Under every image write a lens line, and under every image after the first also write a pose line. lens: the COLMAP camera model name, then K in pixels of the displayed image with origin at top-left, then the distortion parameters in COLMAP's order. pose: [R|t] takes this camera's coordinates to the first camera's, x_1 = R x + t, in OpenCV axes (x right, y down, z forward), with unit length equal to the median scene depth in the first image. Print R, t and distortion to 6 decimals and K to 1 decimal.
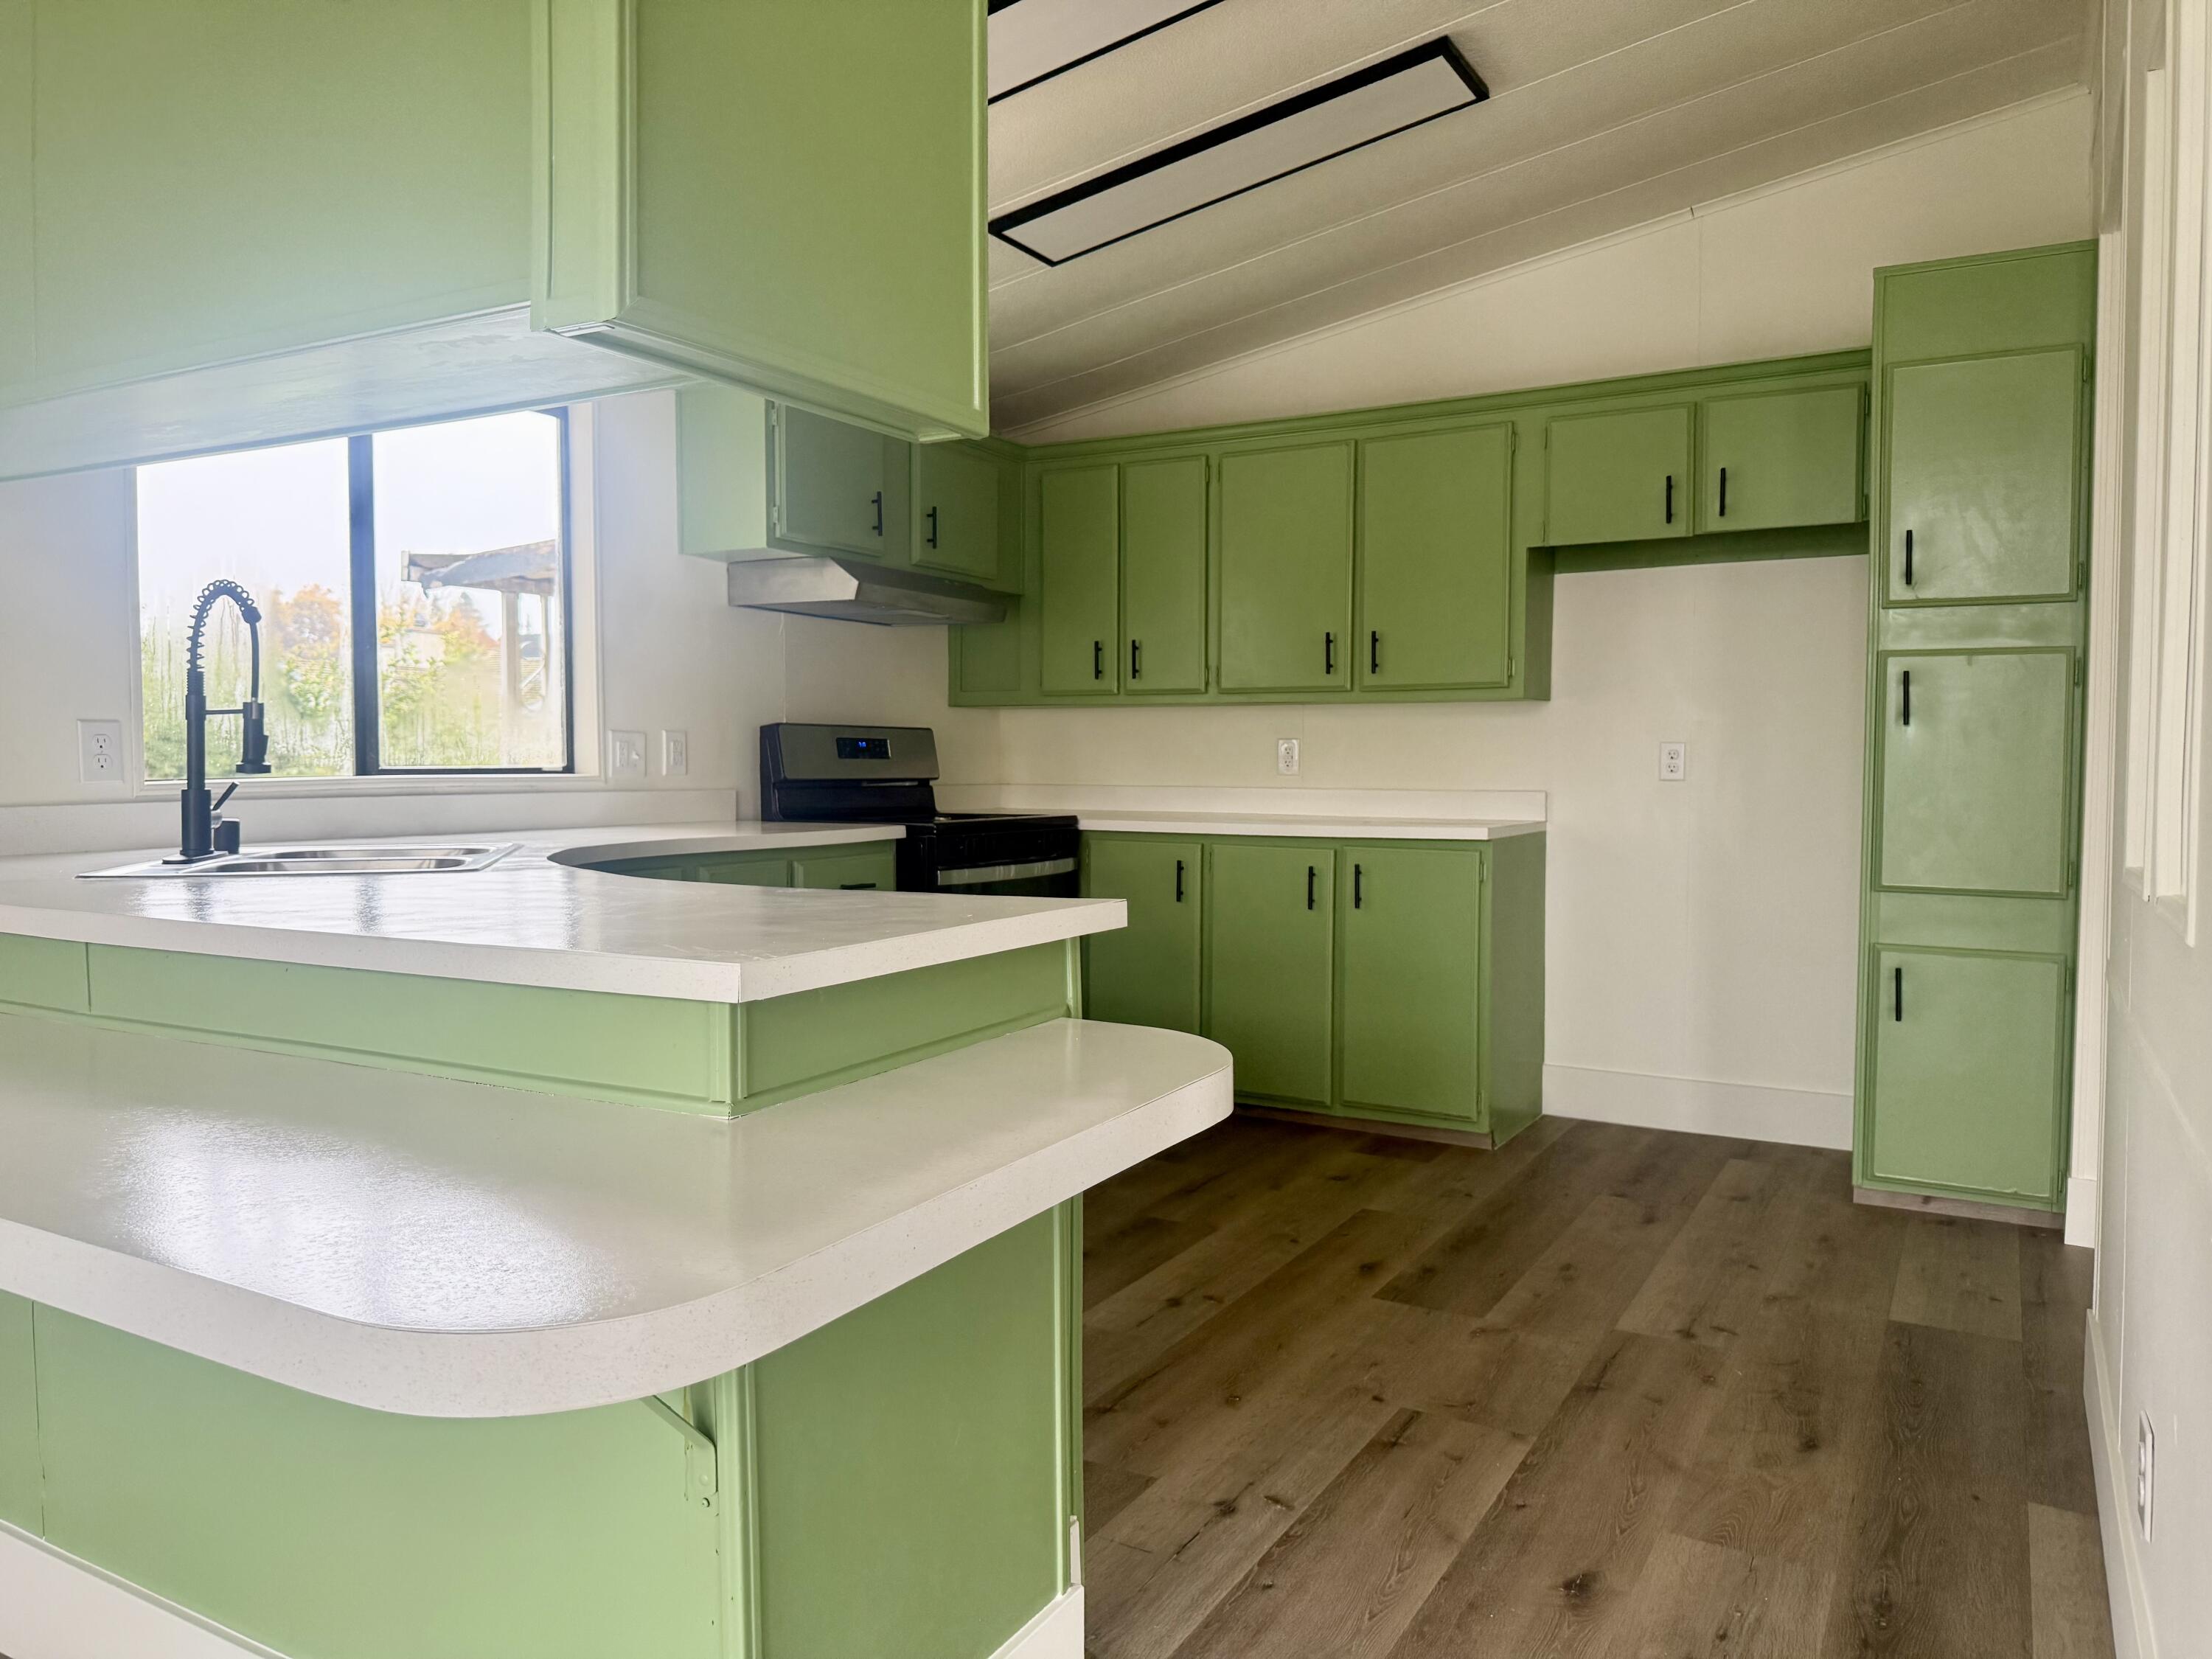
lens RADIAL K [[1542.9, 0, 1116.1], [0, 1542.9, 837.0], [0, 0, 1]] dist [0.002559, -0.098920]
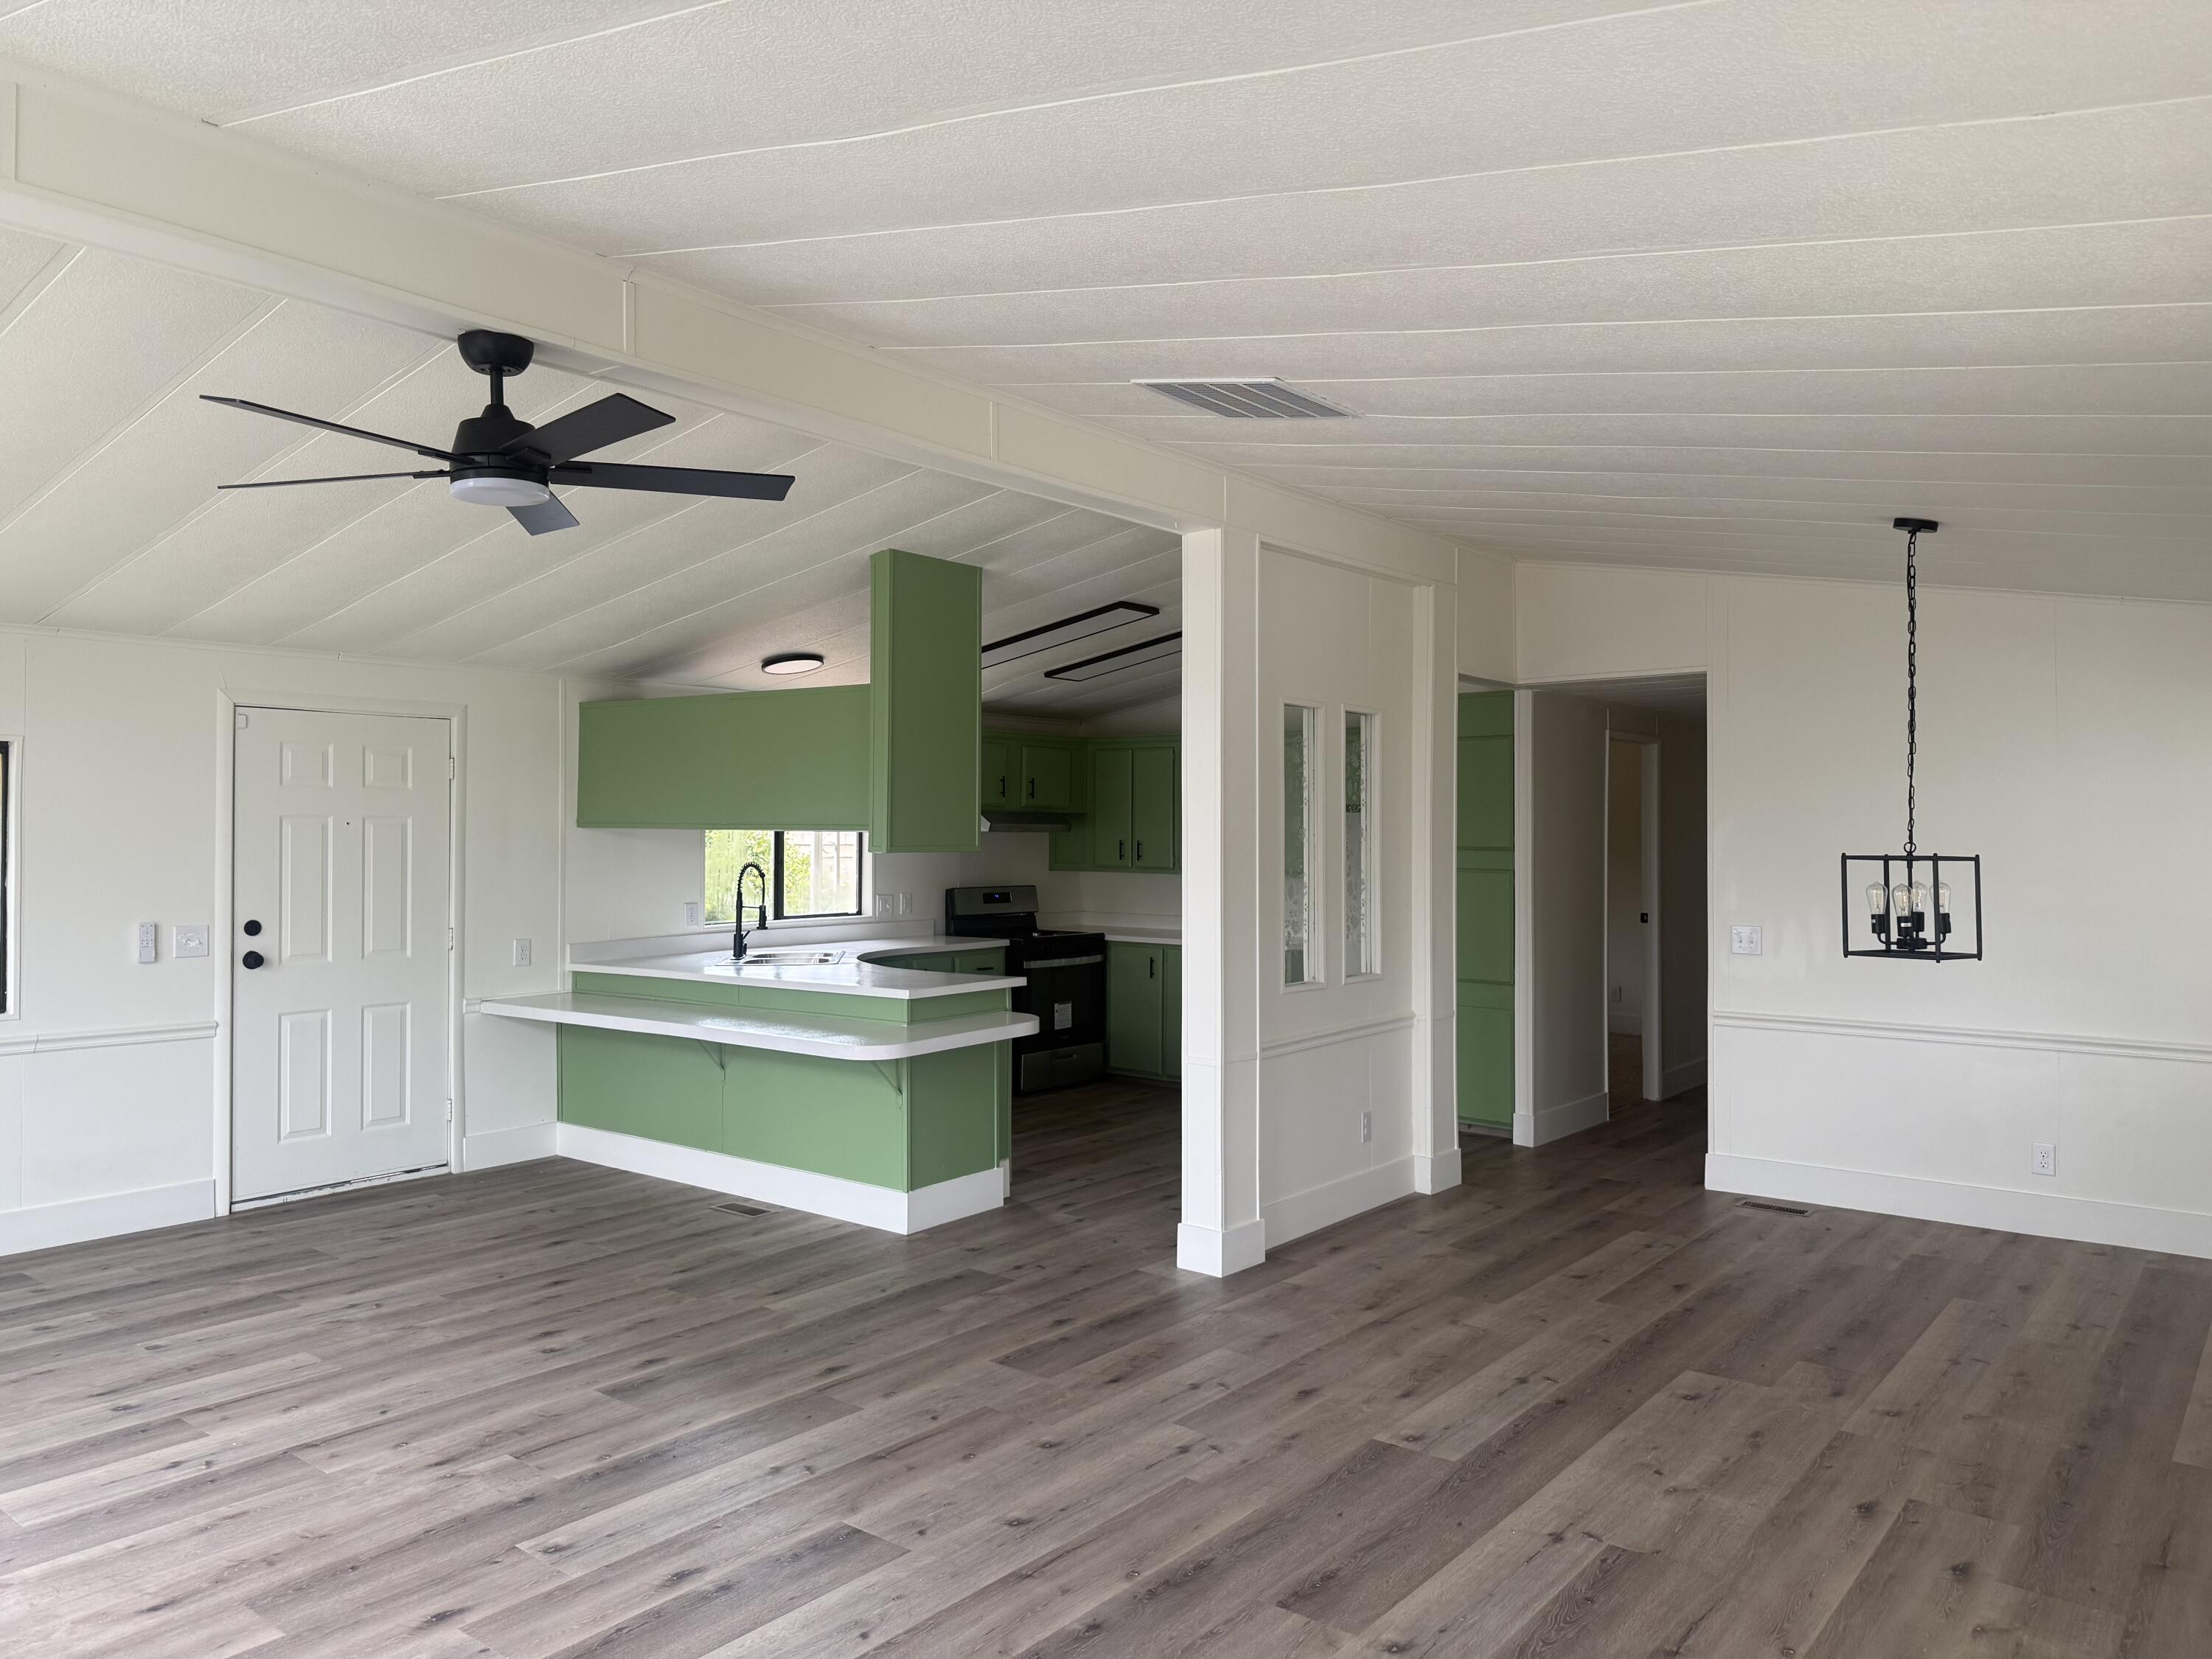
lens RADIAL K [[1548.2, 0, 1106.0], [0, 1548.2, 829.5], [0, 0, 1]] dist [0.022876, -0.024011]
pose [[0.987222, 0.000194, -0.159349, 0.331344], [-0.008355, 0.998687, -0.050549, -0.052386], [0.159130, 0.051234, 0.985927, -1.075910]]
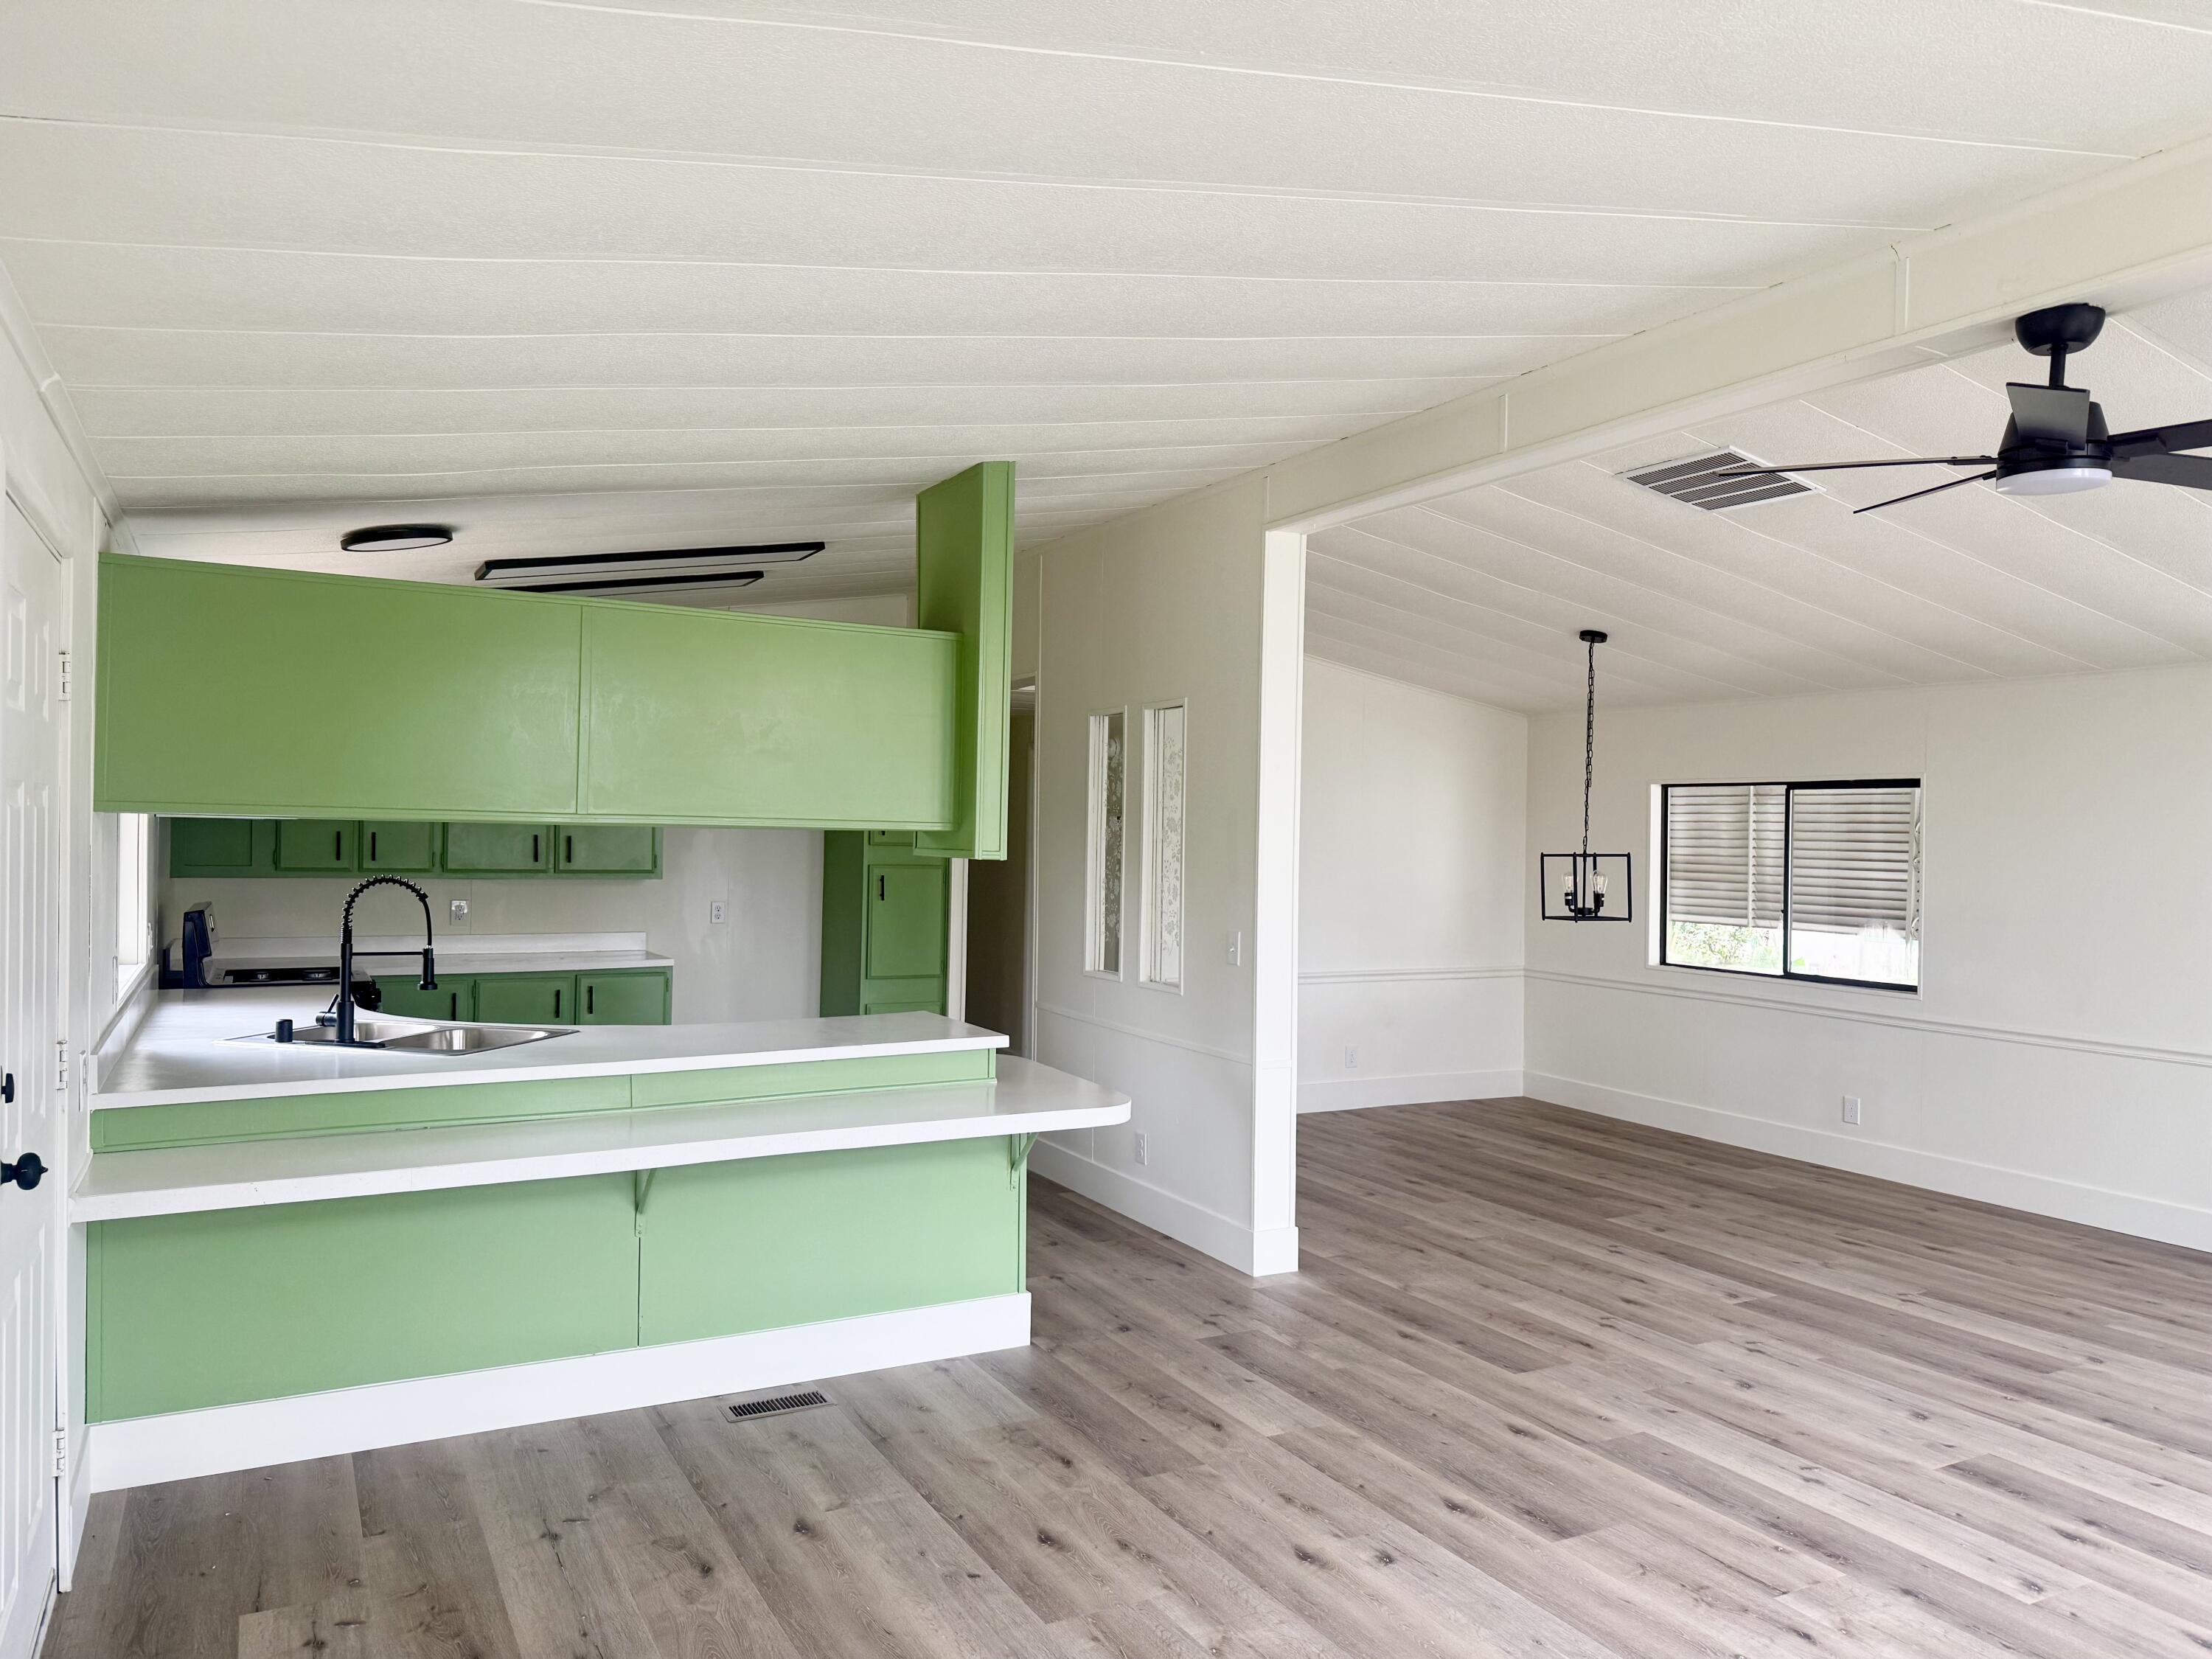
lens RADIAL K [[1548.8, 0, 1113.5], [0, 1548.8, 854.8], [0, 0, 1]] dist [0.020205, -0.020513]
pose [[0.535090, -0.008276, 0.844755, -0.962371], [0.026895, 0.999612, -0.007243, -0.094848], [-0.844367, 0.026595, 0.535105, -0.361969]]
